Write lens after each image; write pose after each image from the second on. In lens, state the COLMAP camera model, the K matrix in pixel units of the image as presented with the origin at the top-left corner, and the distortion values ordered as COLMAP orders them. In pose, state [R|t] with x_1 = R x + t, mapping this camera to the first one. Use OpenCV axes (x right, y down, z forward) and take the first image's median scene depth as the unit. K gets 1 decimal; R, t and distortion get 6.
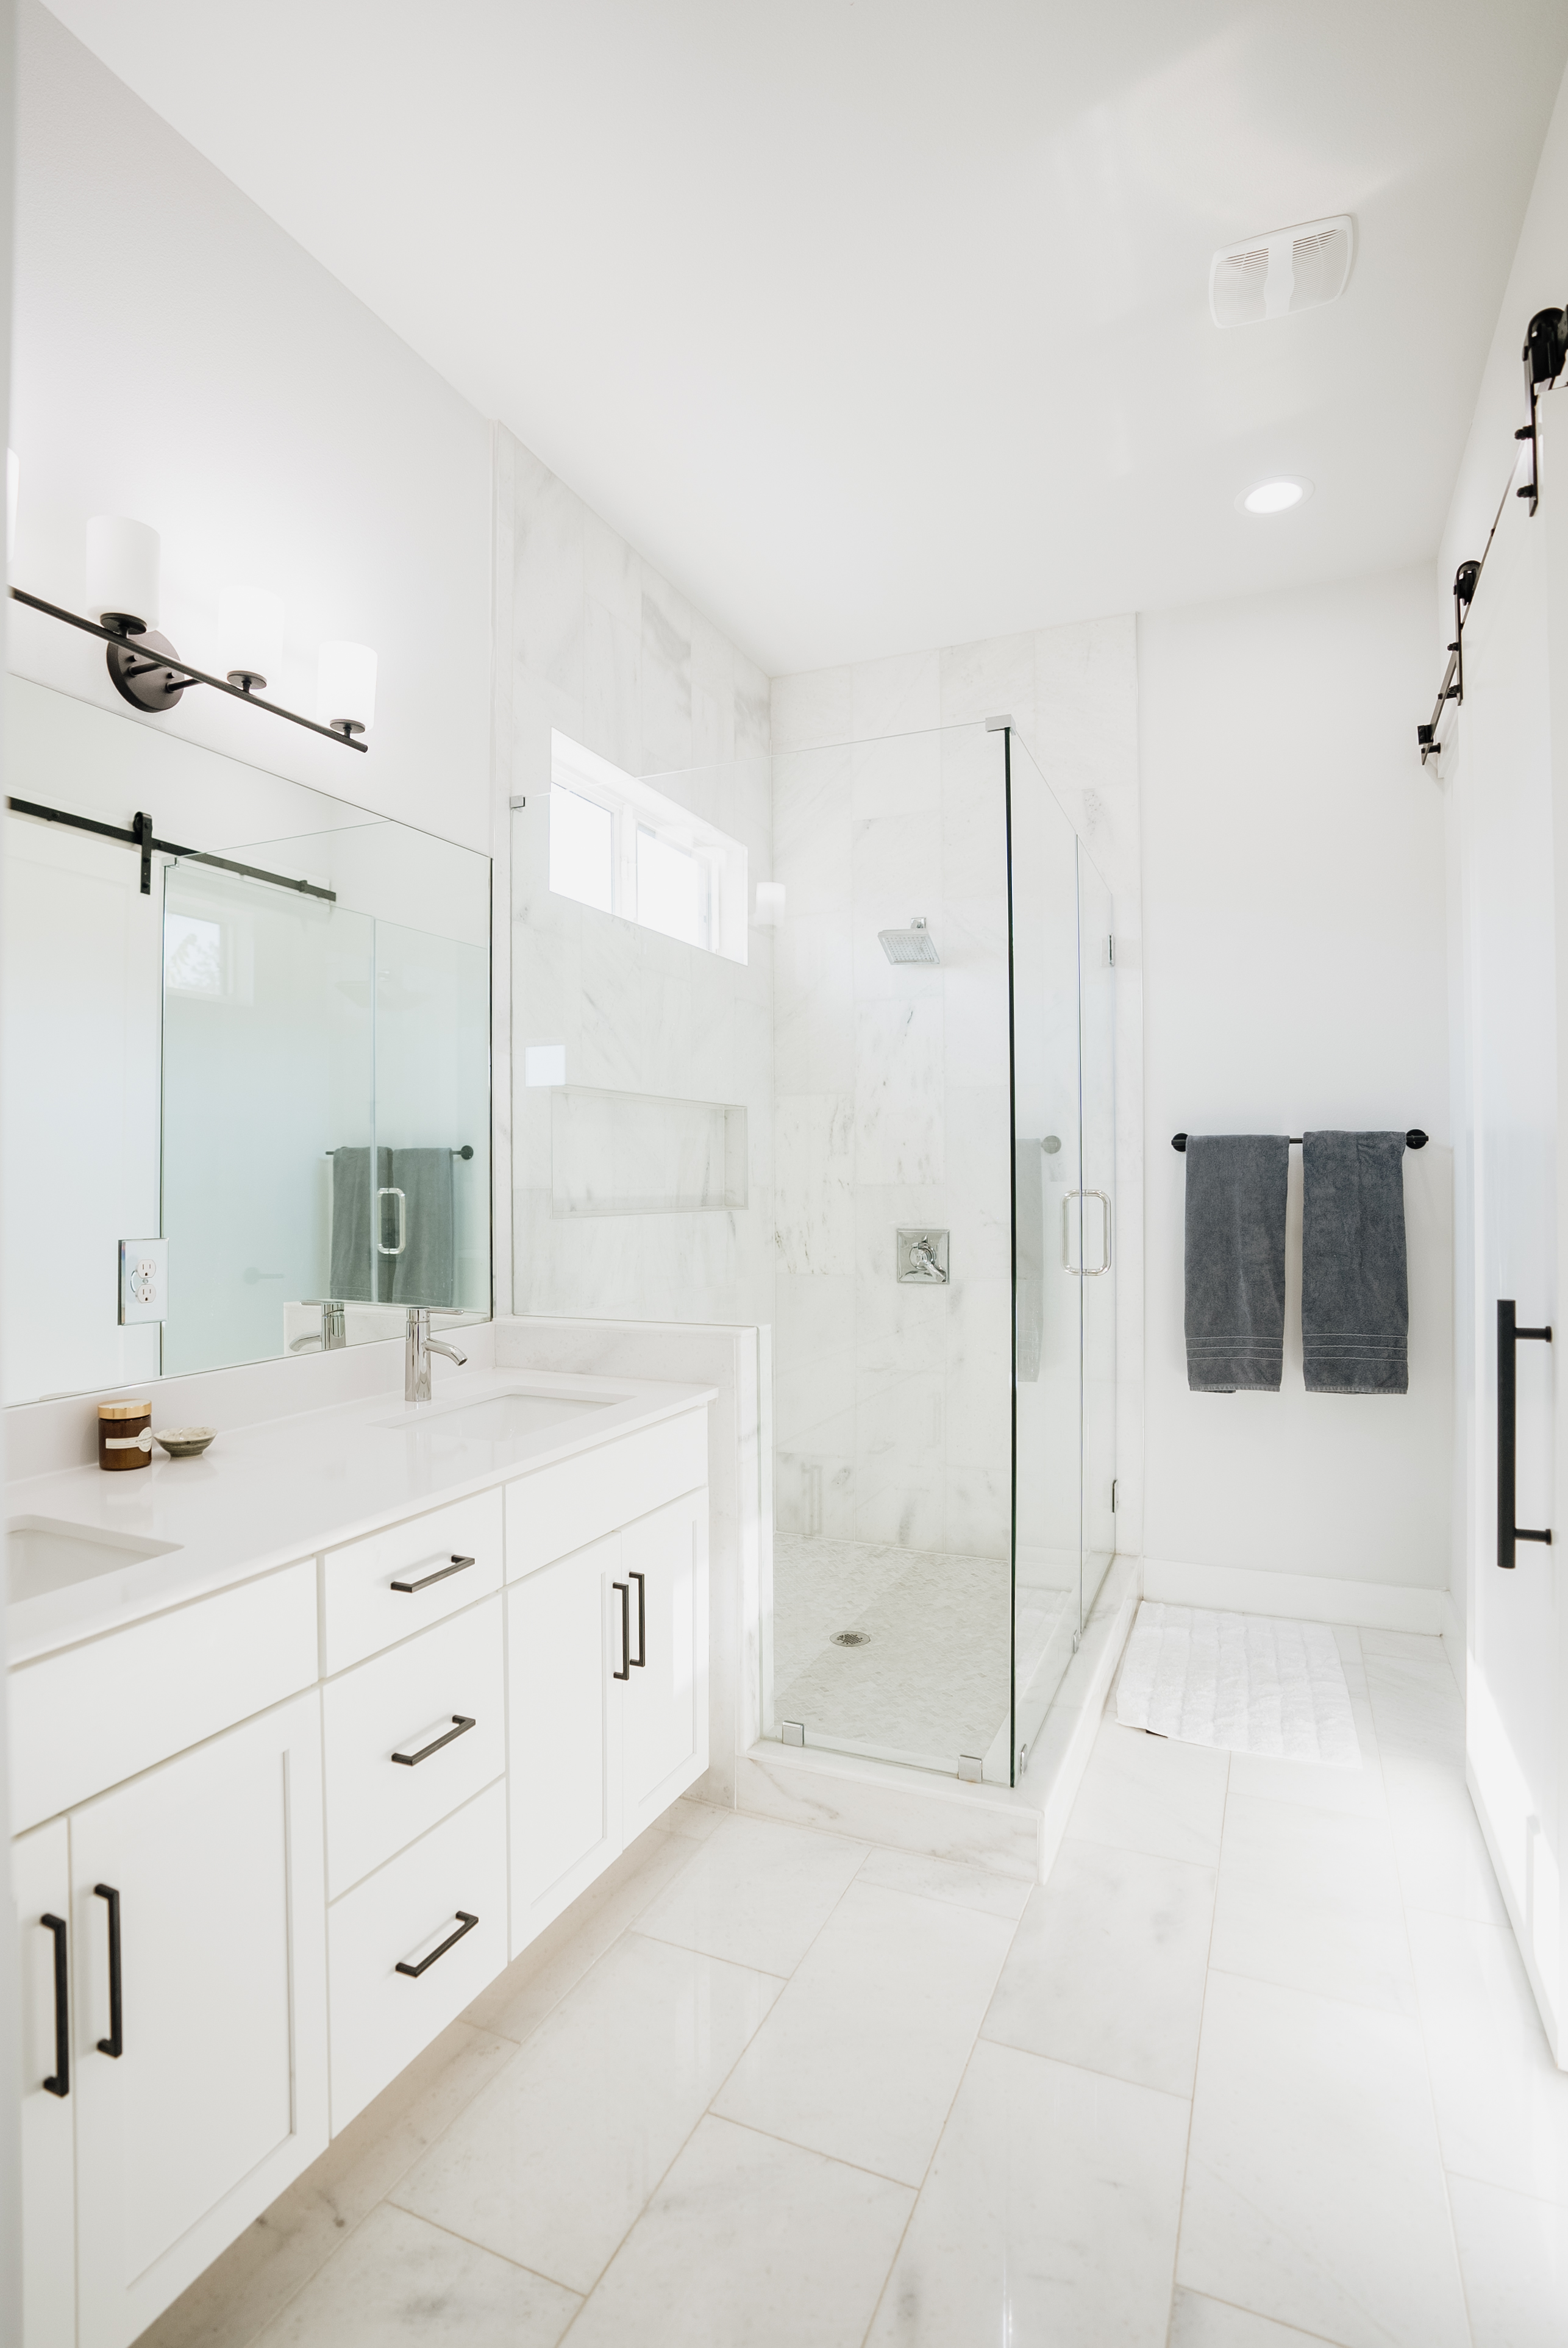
lens RADIAL K [[1213.1, 0, 723.7], [0, 1213.1, 1156.8], [0, 0, 1]] dist [-0.076646, 0.030351]
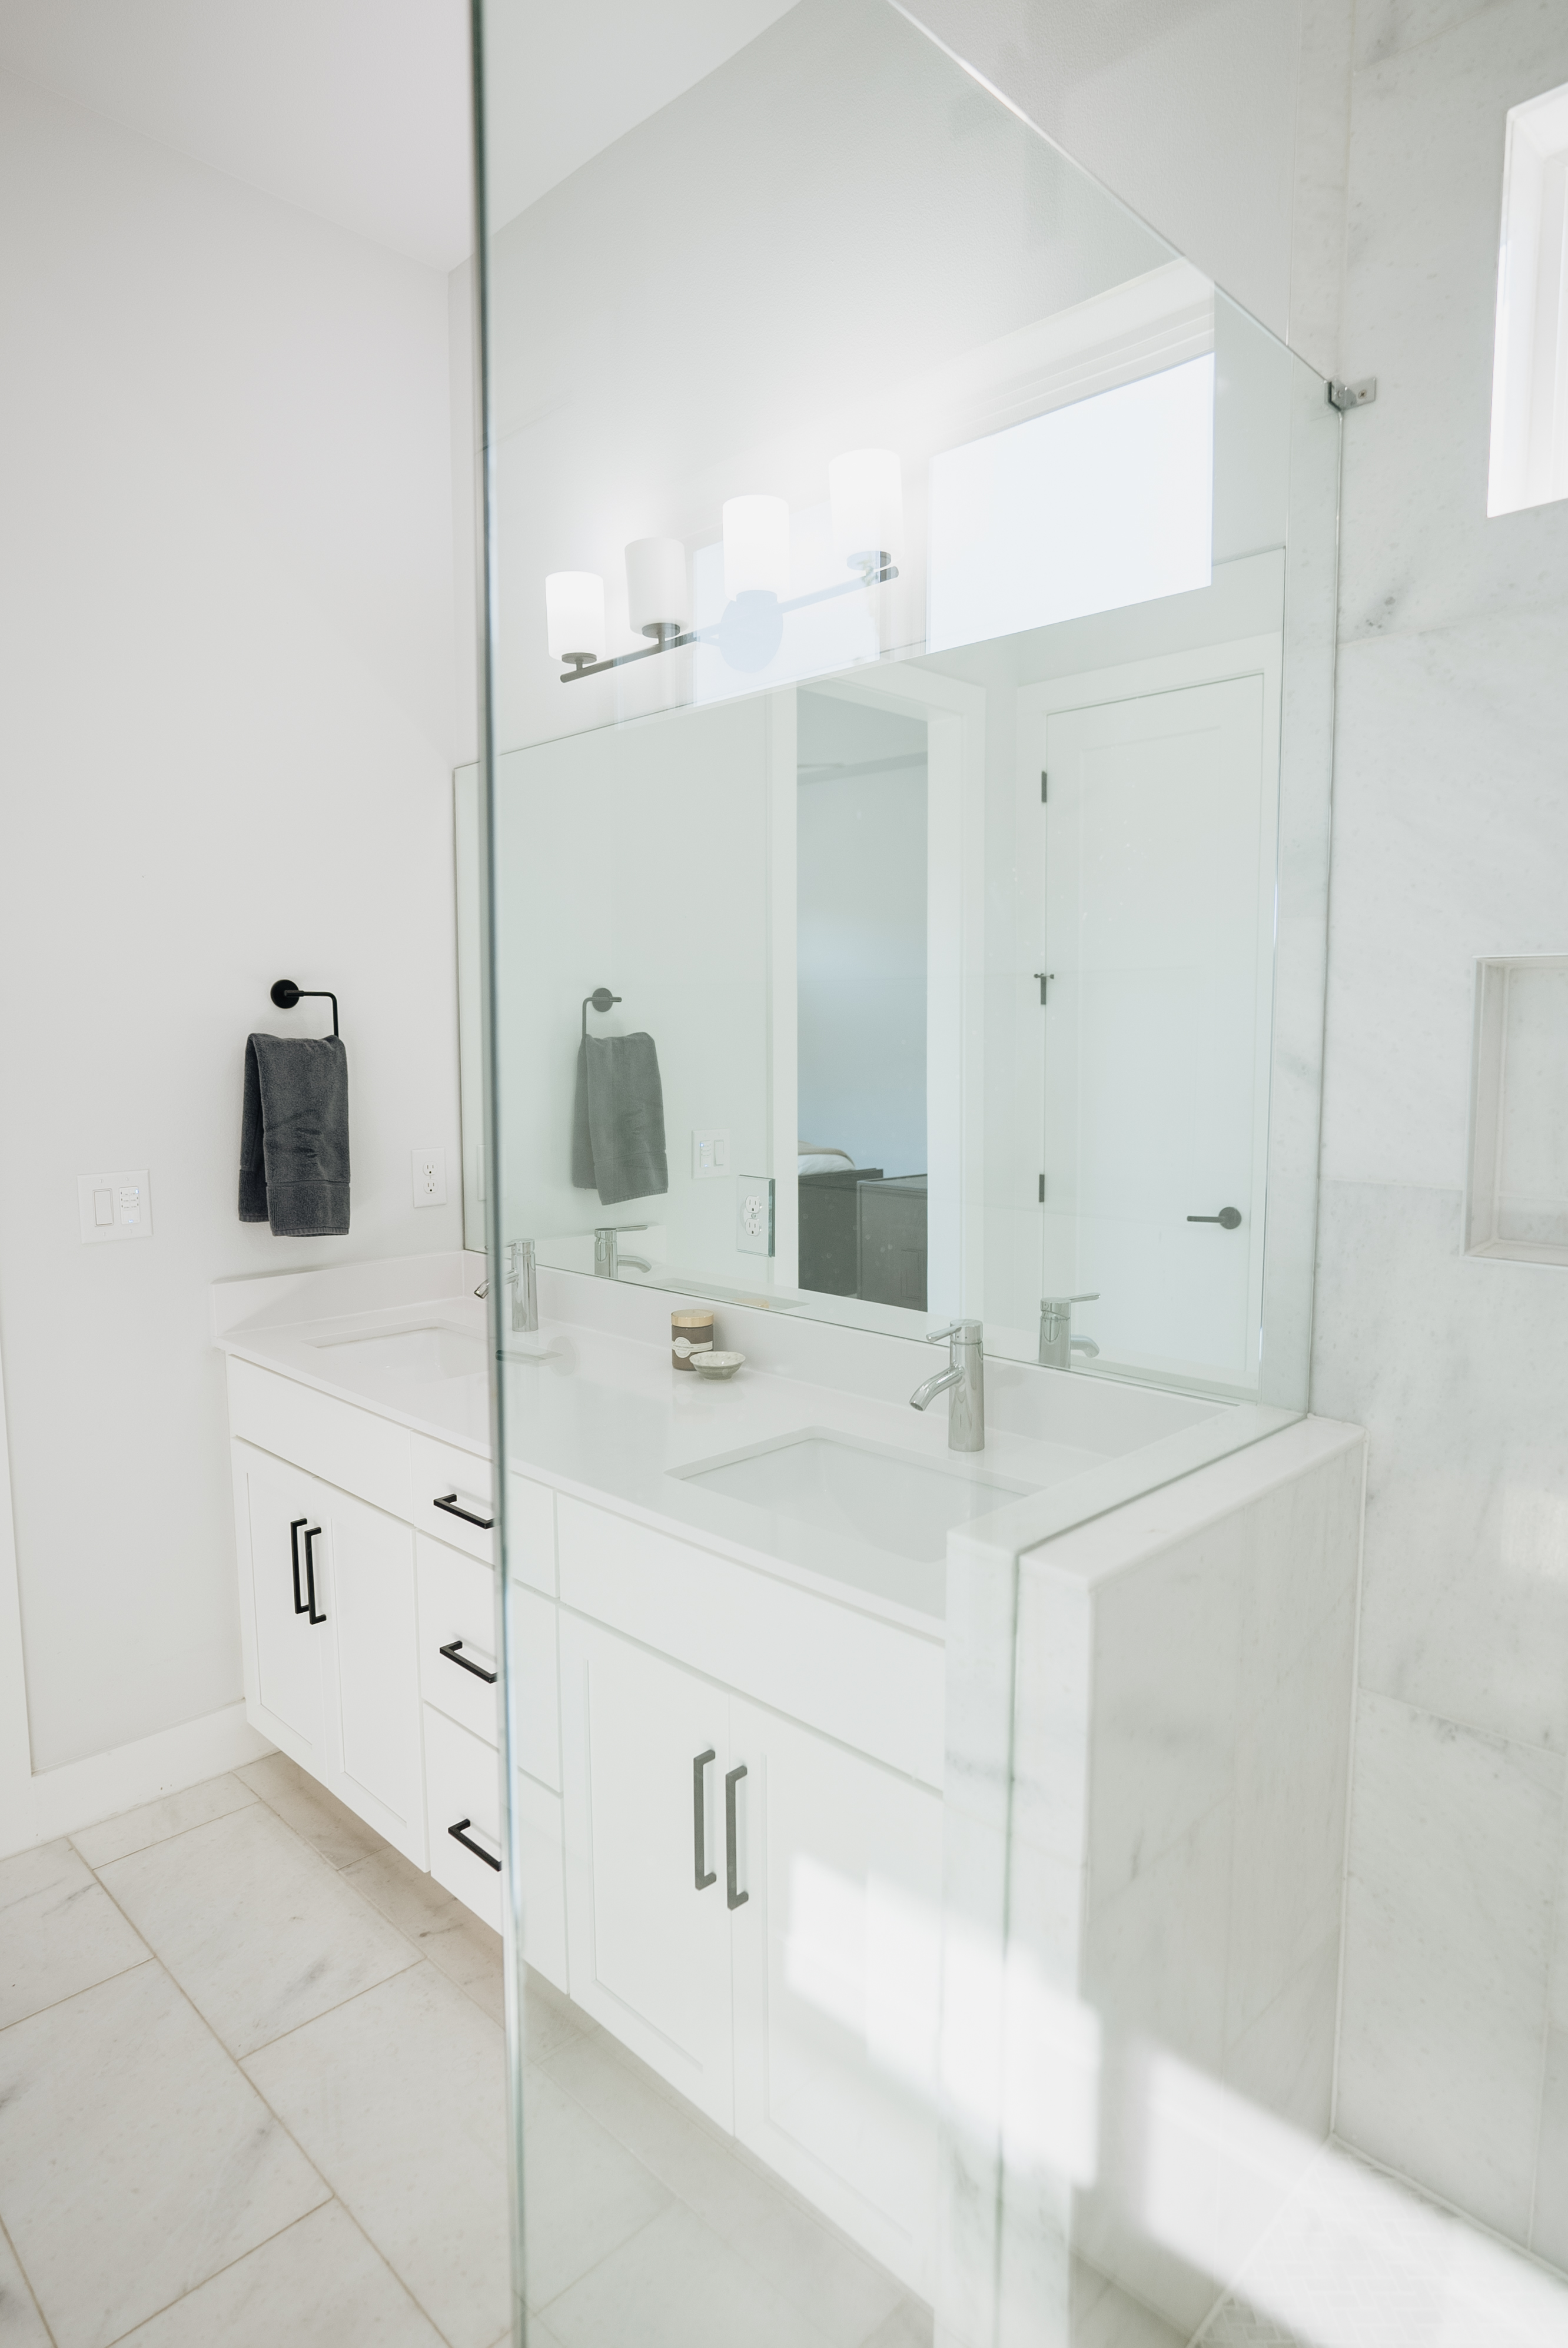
lens RADIAL K [[1332.1, 0, 776.1], [0, 1332.1, 1187.9], [0, 0, 1]] dist [-0.028419, 0.023889]
pose [[-0.342416, 0.110701, -0.933004, 0.729169], [0.017084, 0.993604, 0.111621, -0.067466], [0.939393, 0.022282, -0.342117, 1.634600]]
